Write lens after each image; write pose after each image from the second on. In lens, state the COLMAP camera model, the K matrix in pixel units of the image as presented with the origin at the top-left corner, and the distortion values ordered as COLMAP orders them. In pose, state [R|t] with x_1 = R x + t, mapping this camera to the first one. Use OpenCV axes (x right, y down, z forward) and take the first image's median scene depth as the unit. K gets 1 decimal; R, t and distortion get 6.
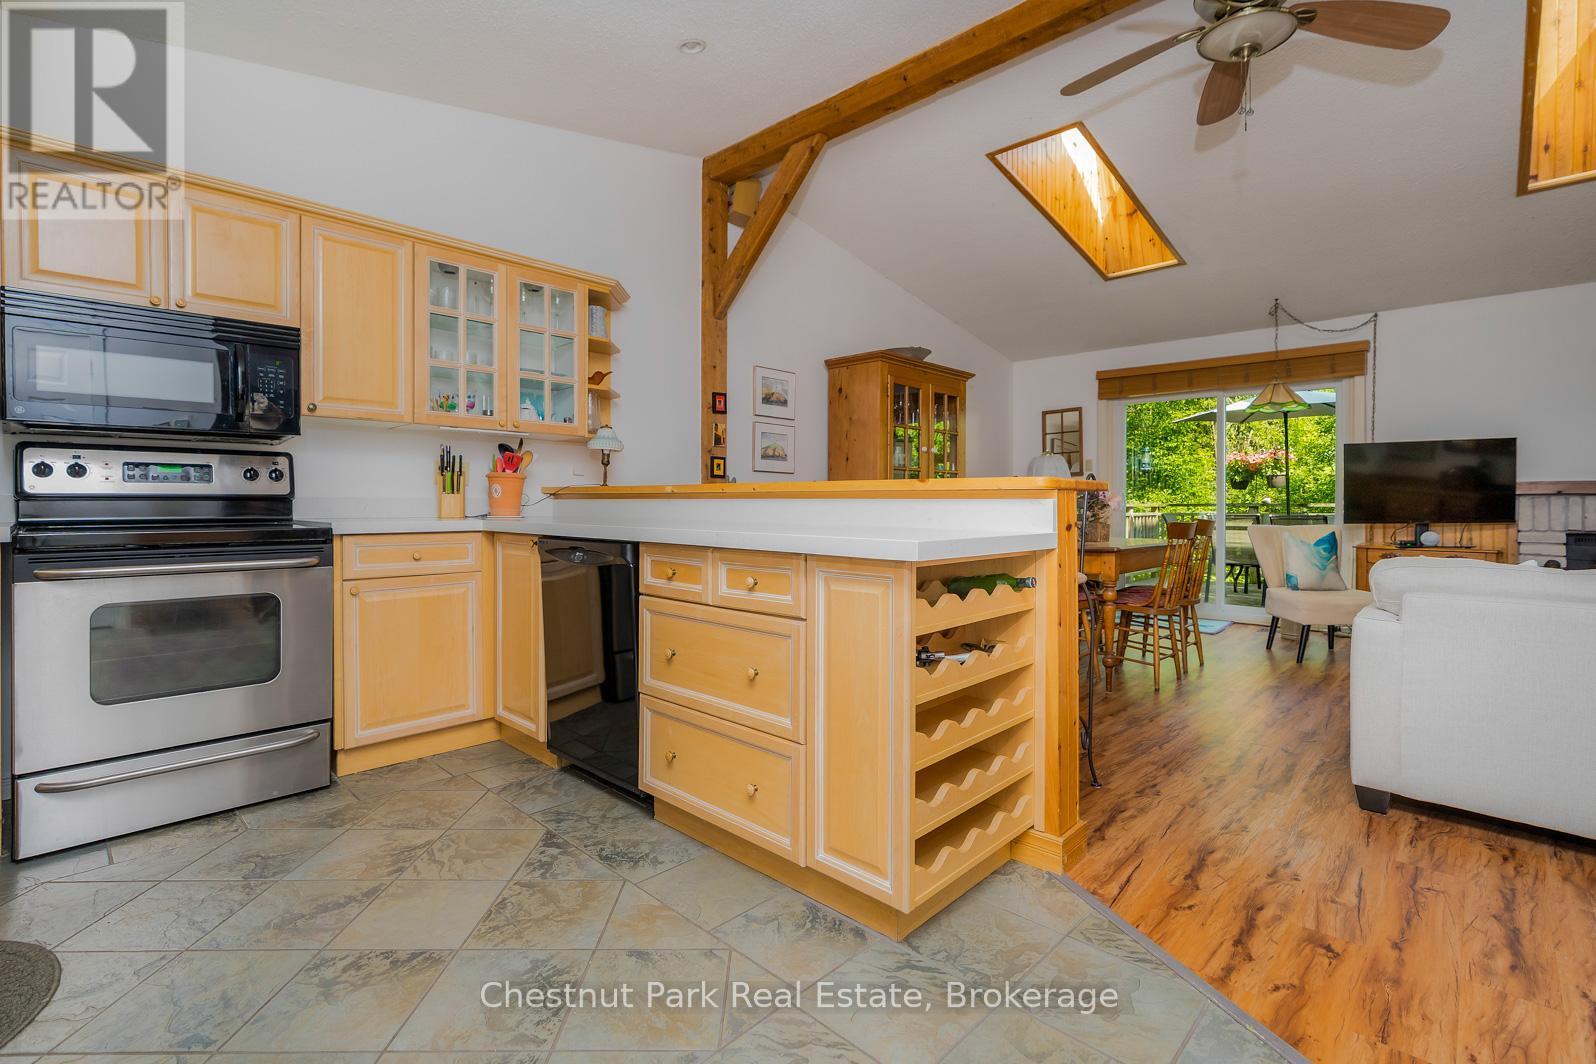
lens RADIAL K [[726.7, 0, 806.6], [0, 726.7, 518.8], [0, 0, 1]] dist [-0.000381, 0.000615]
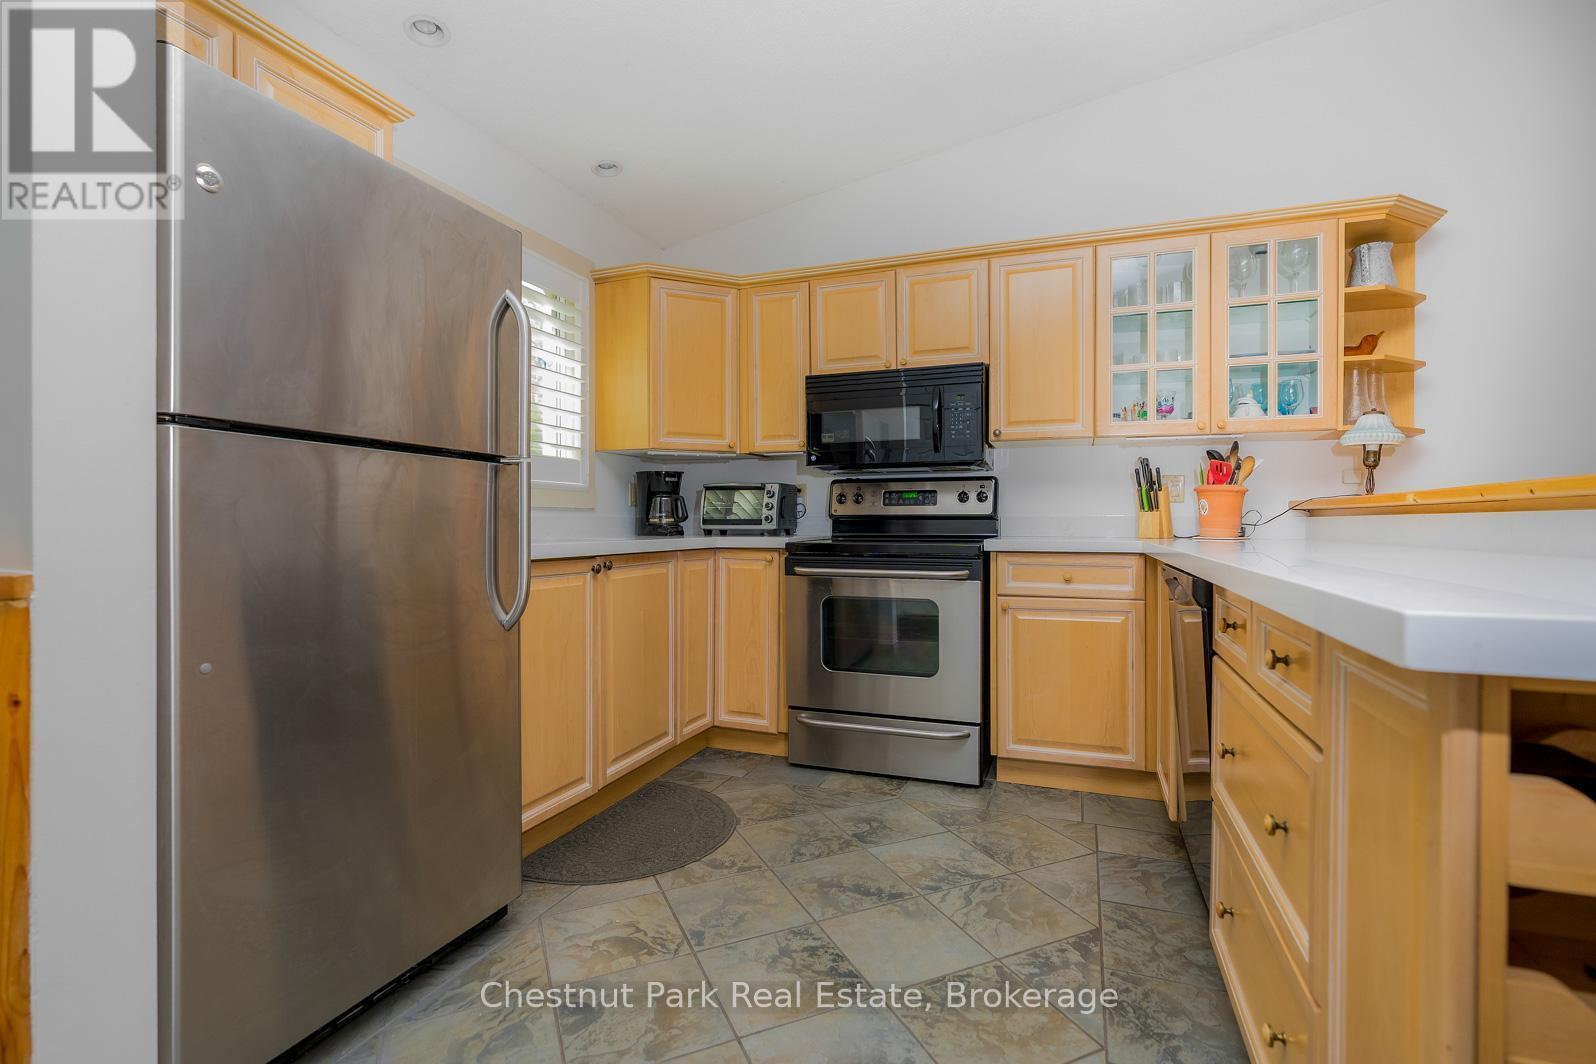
lens RADIAL K [[726.7, 0, 806.3], [0, 726.7, 524.3], [0, 0, 1]] dist [-0.000381, 0.000615]
pose [[0.403528, 0.002707, -0.914963, 0.211268], [-0.017803, 0.999830, -0.004894, -0.007520], [0.914794, 0.018264, 0.403507, 0.319553]]
